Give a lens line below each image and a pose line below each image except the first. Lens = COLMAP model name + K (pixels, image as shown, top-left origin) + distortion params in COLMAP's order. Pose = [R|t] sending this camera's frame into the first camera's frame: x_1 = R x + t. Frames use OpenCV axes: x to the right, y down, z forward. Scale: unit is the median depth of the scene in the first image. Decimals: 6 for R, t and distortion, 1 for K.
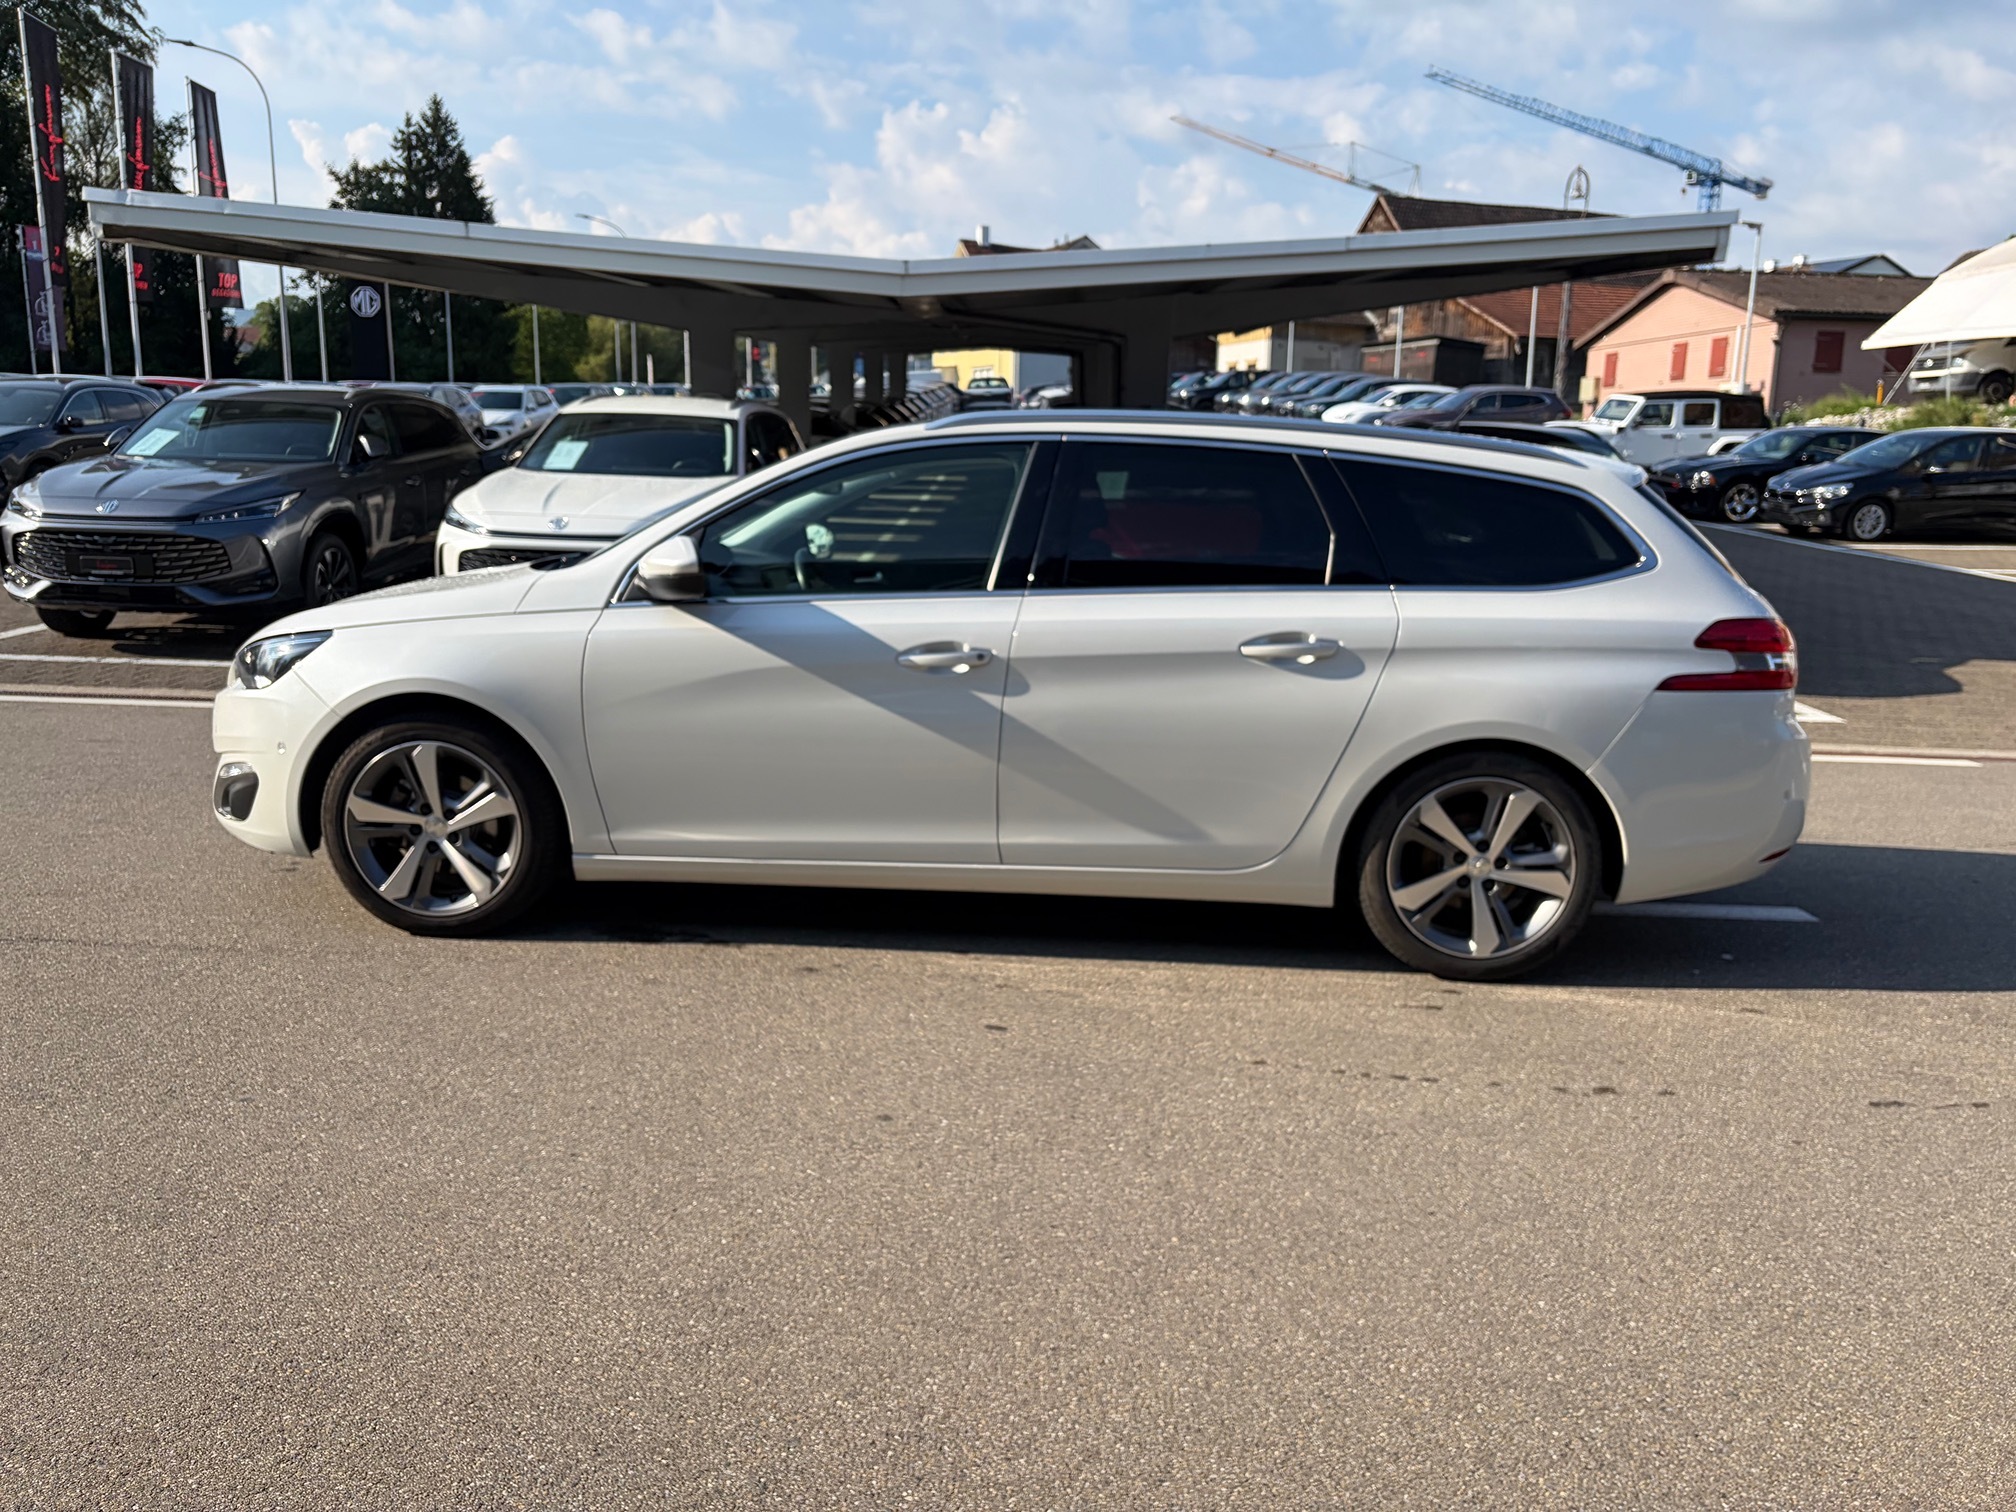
lens RADIAL K [[1542.4, 0, 1012.5], [0, 1542.4, 754.8], [0, 0, 1]] dist [0.074315, -0.094205]
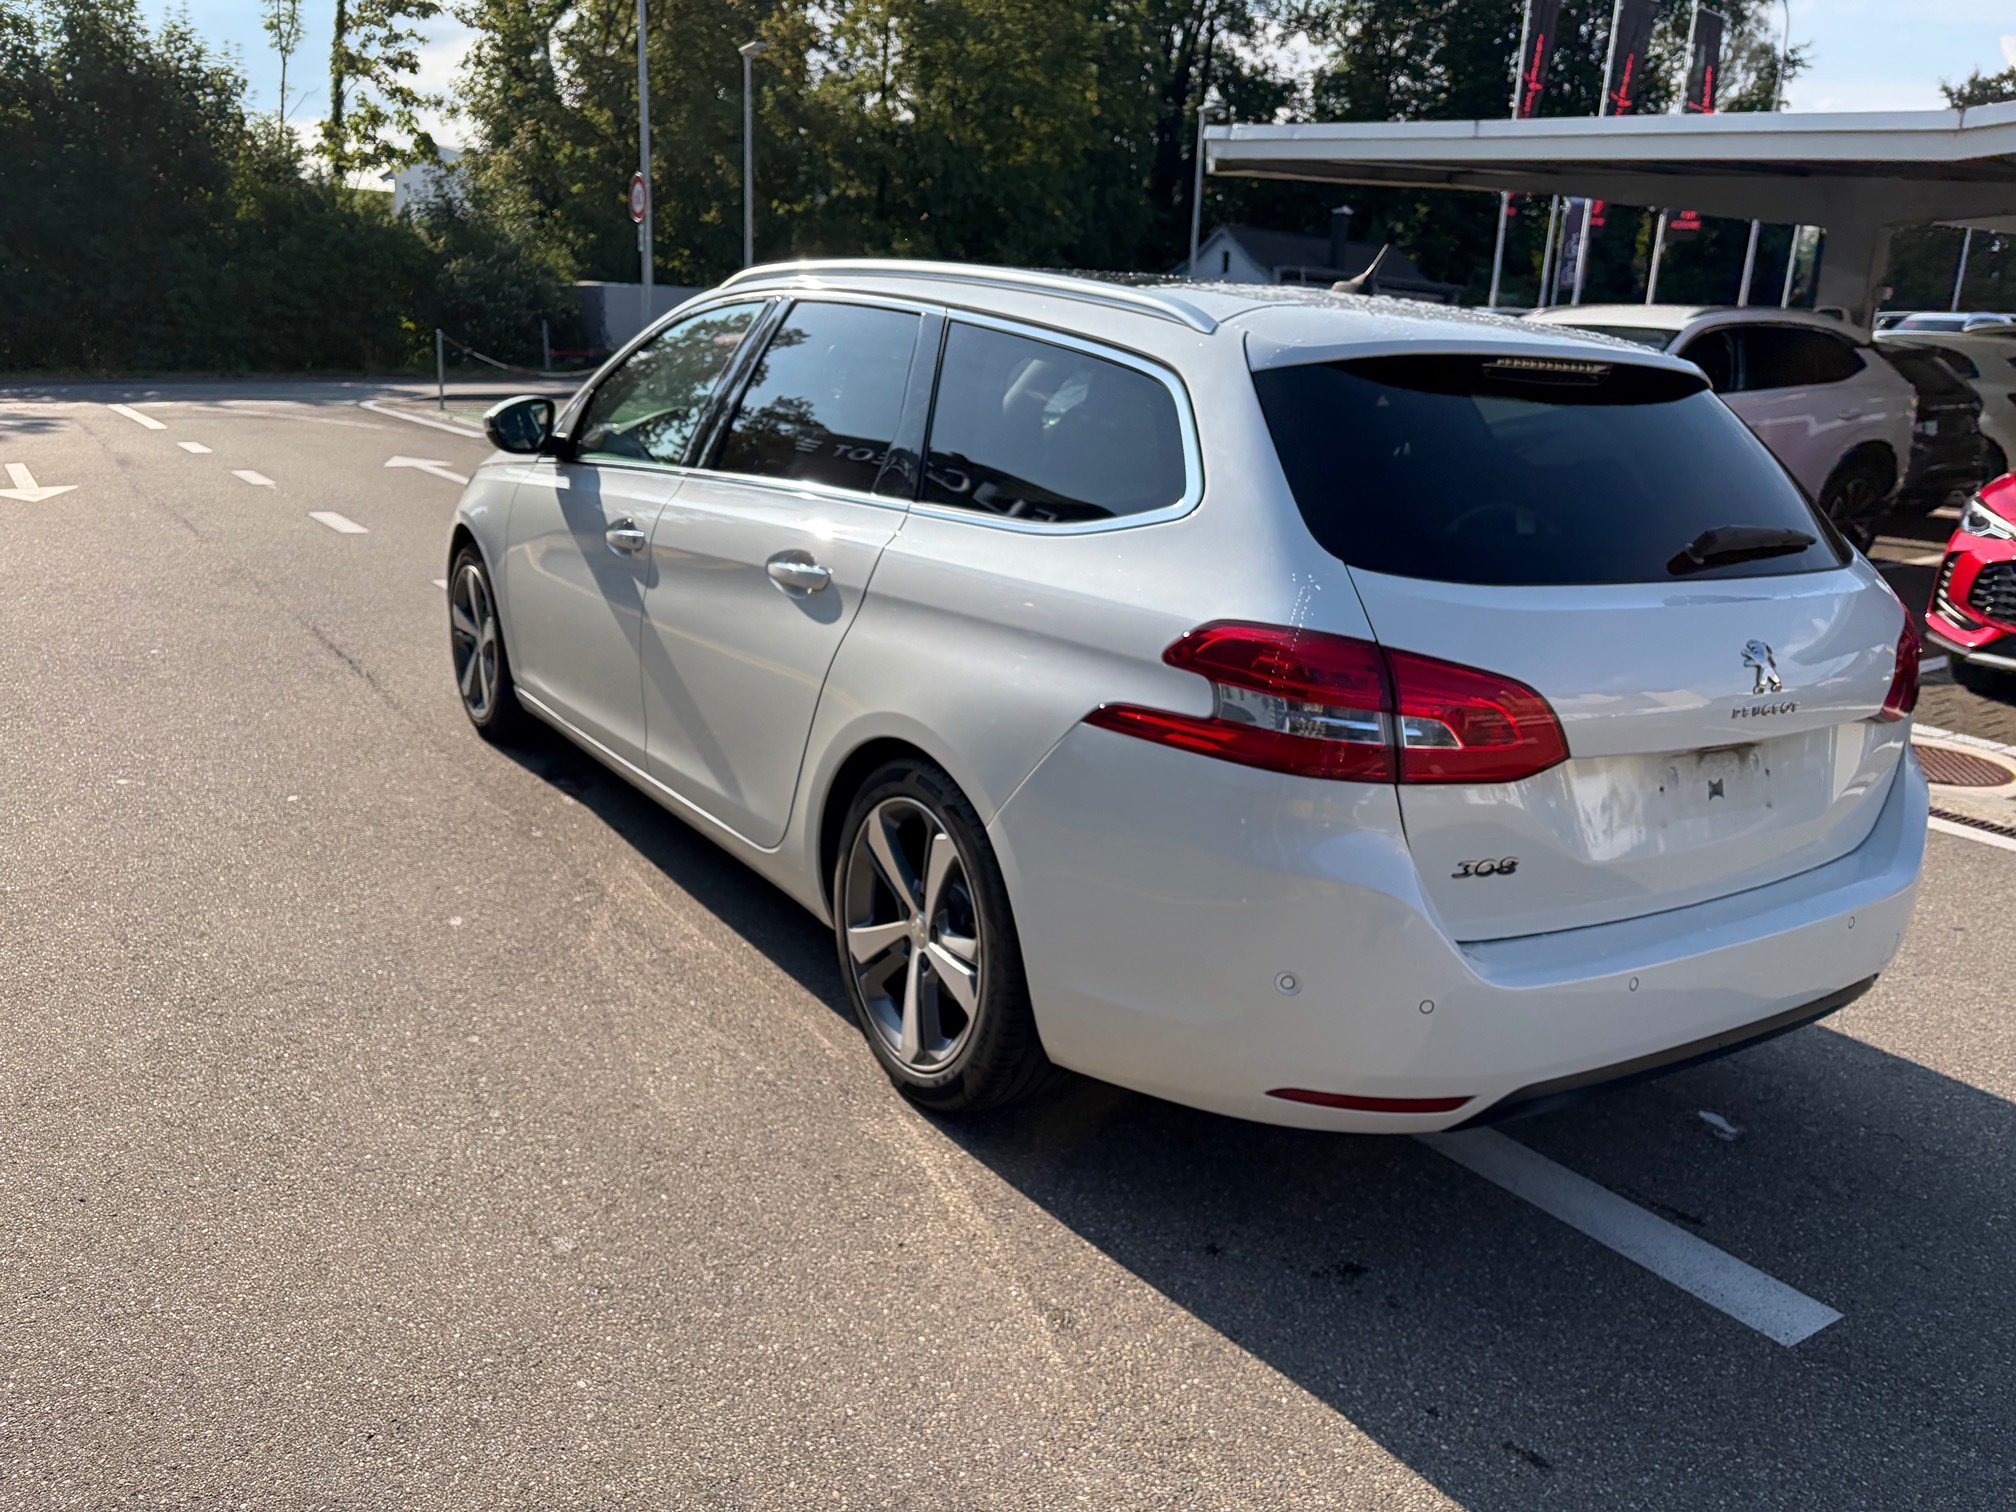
lens RADIAL K [[1532.6, 0, 1008.0], [0, 1532.6, 756.0], [0, 0, 1]] dist [0.093876, -0.089150]
pose [[0.608590, 0.214775, -0.763865, 0.301898], [-0.186371, 0.974432, 0.125493, -0.034365], [0.771287, 0.065989, 0.633057, 0.223105]]
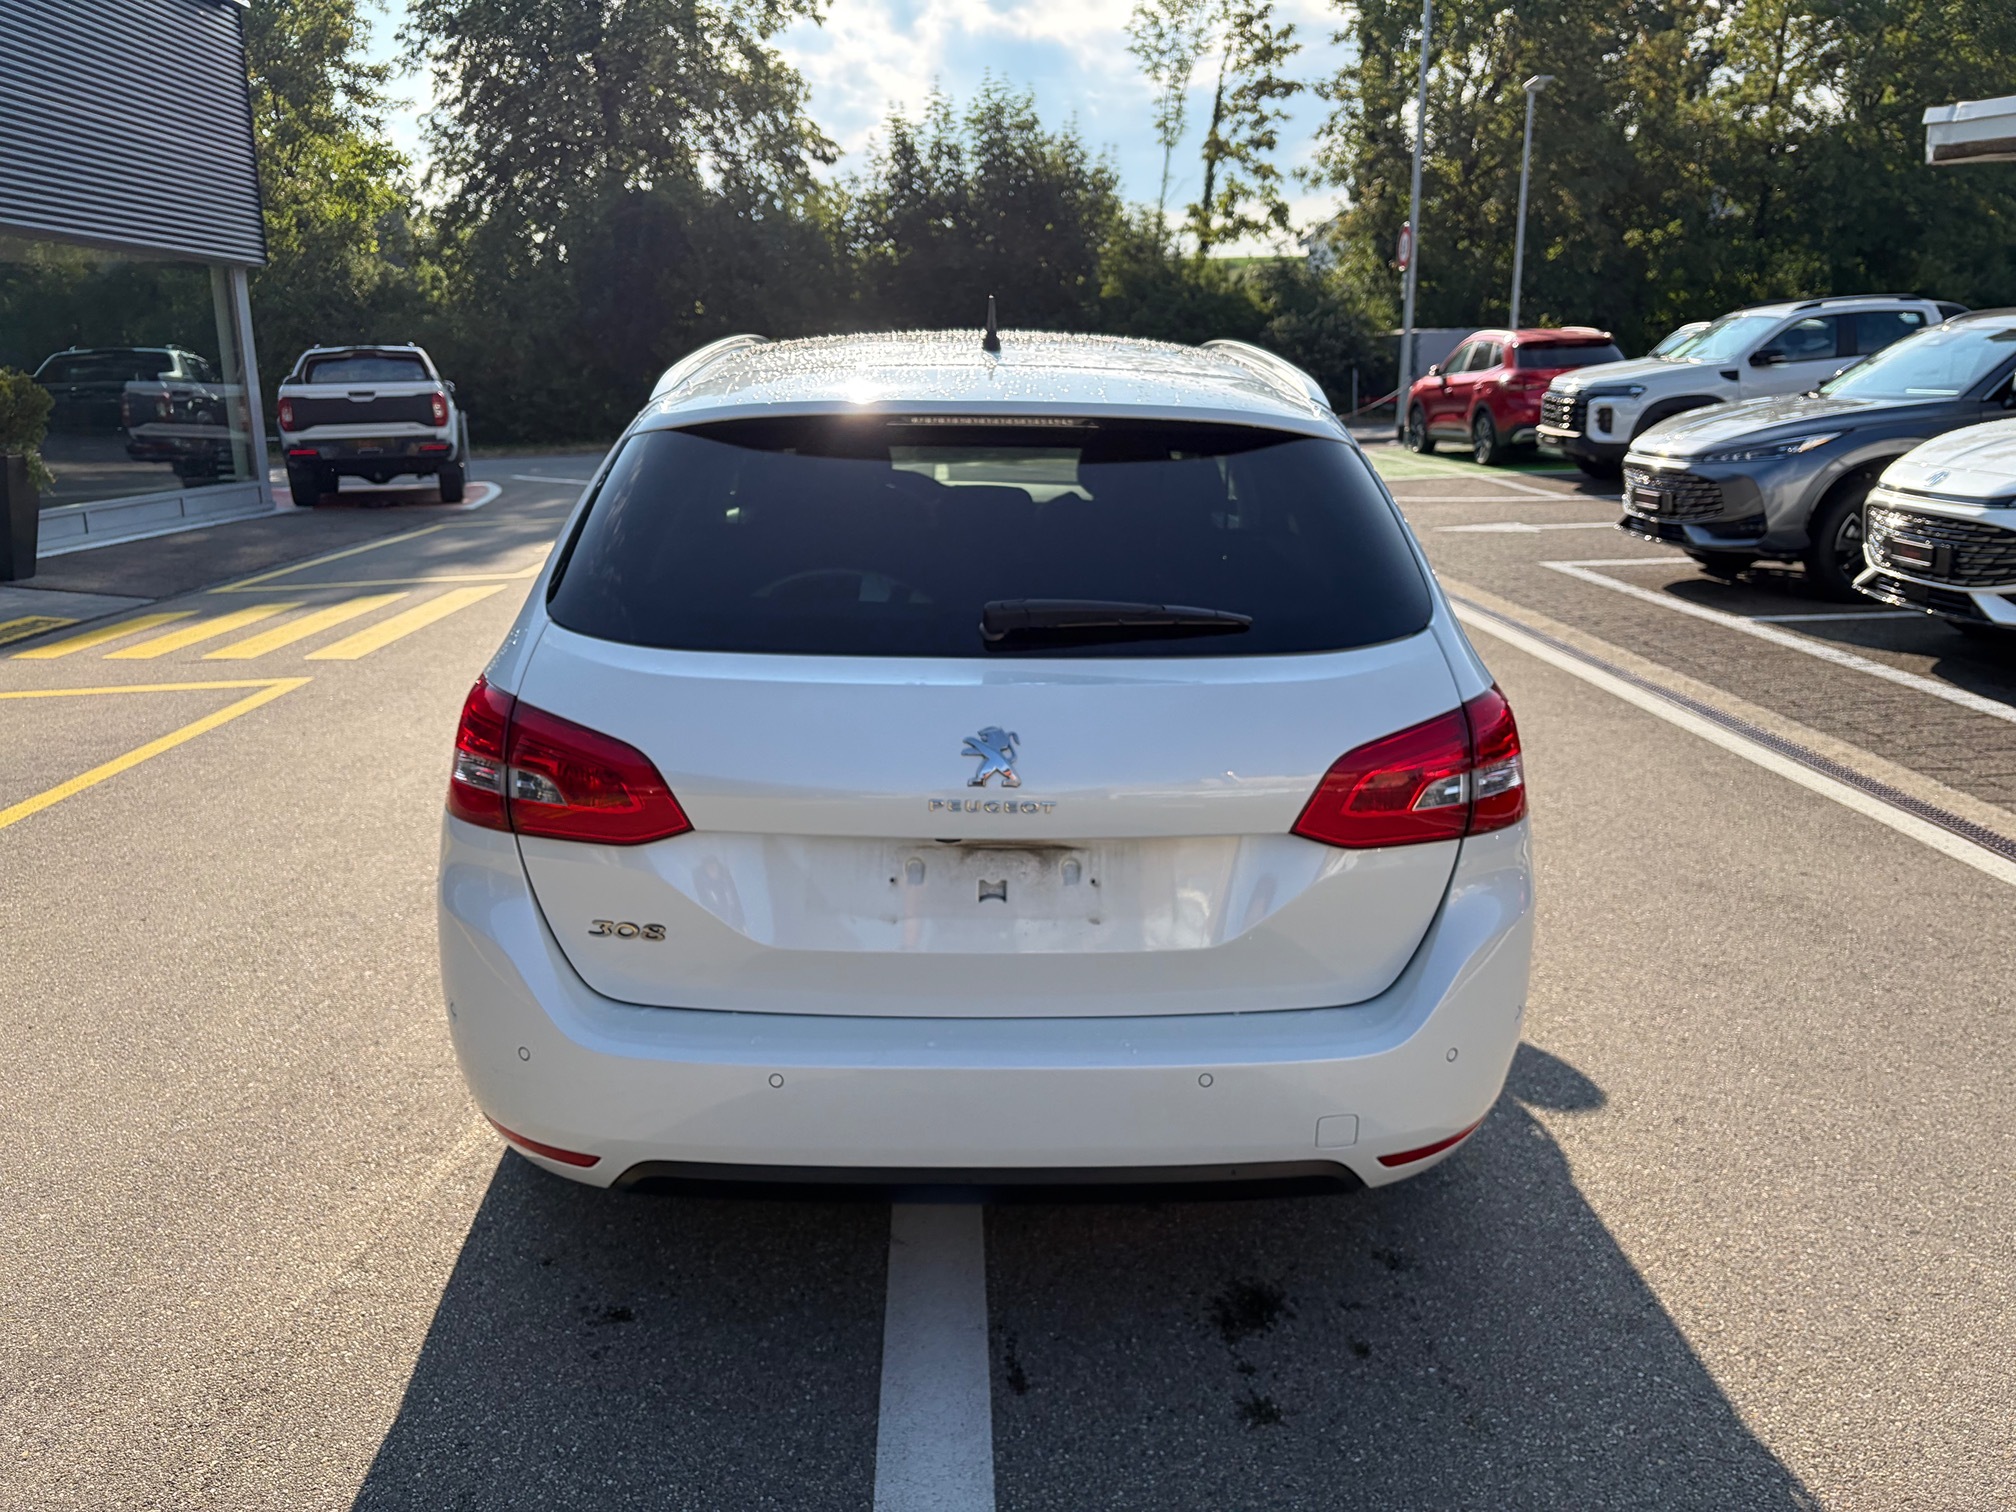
lens RADIAL K [[1527.9, 0, 1014.1], [0, 1527.9, 745.8], [0, 0, 1]] dist [0.042710, 0.001102]
pose [[0.089115, 0.225242, -0.970219, 0.375081], [-0.195351, 0.959128, 0.204725, -0.076619], [0.976676, 0.171289, 0.129474, 0.409213]]
